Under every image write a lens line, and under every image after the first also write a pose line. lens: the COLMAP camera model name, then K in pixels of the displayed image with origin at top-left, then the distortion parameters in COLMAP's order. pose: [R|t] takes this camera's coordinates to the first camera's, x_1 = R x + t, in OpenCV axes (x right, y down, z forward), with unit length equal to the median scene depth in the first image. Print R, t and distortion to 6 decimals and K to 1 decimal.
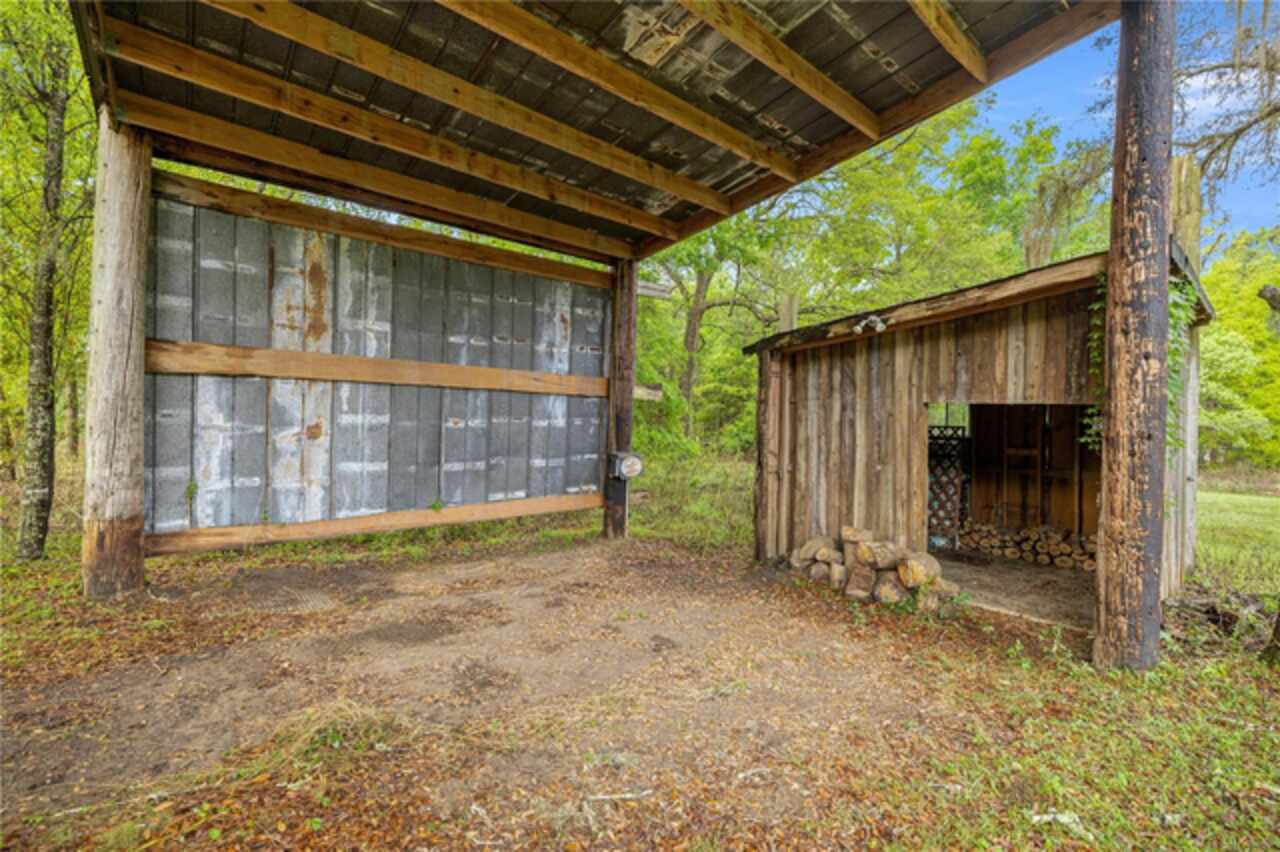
lens RADIAL K [[534.8, 0, 637.8], [0, 534.8, 420.0], [0, 0, 1]] dist [0.000465, -0.000047]
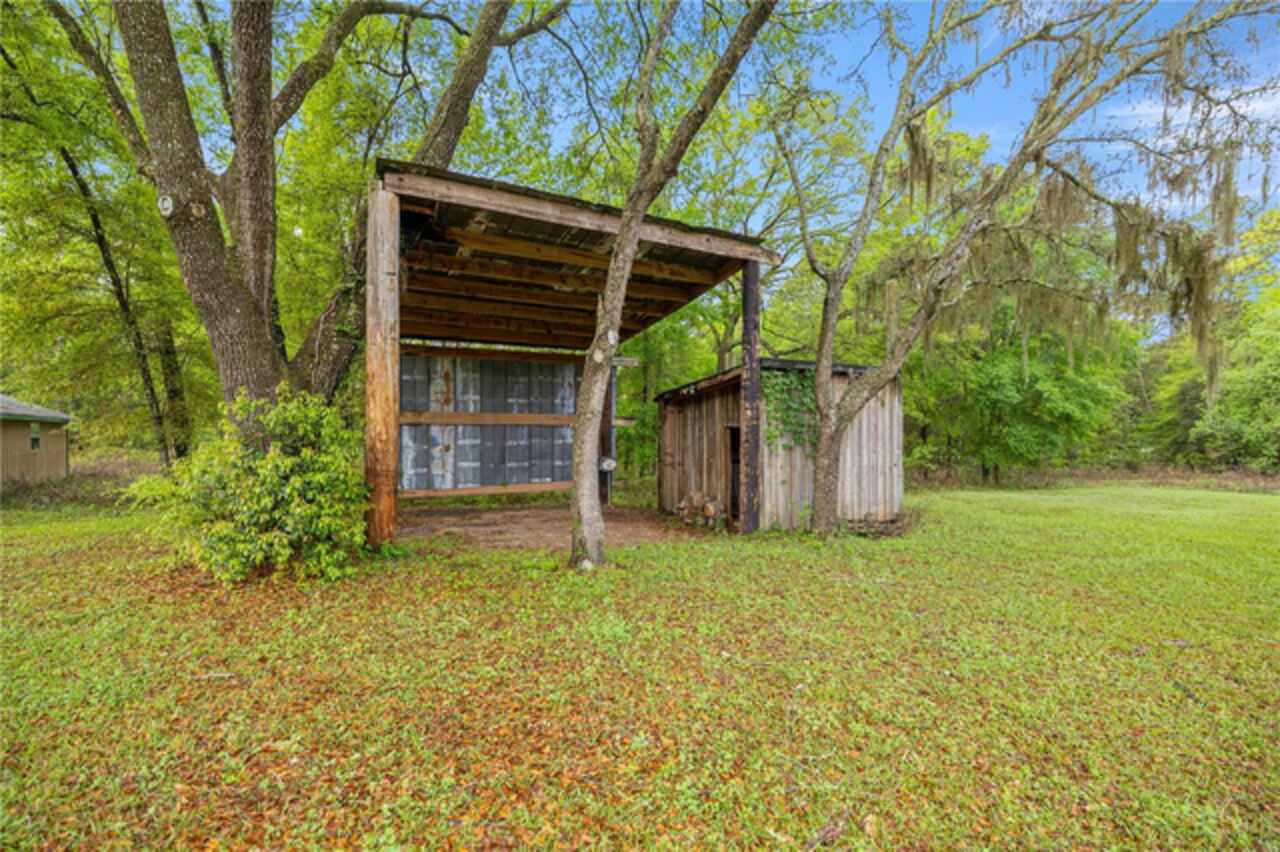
lens RADIAL K [[534.8, 0, 641.1], [0, 534.8, 434.3], [0, 0, 1]] dist [0.000465, -0.000047]
pose [[0.976231, -0.027196, -0.215021, 0.636462], [0.026545, 0.999630, -0.005913, -0.000799], [0.215103, 0.000064, 0.976591, -0.961590]]
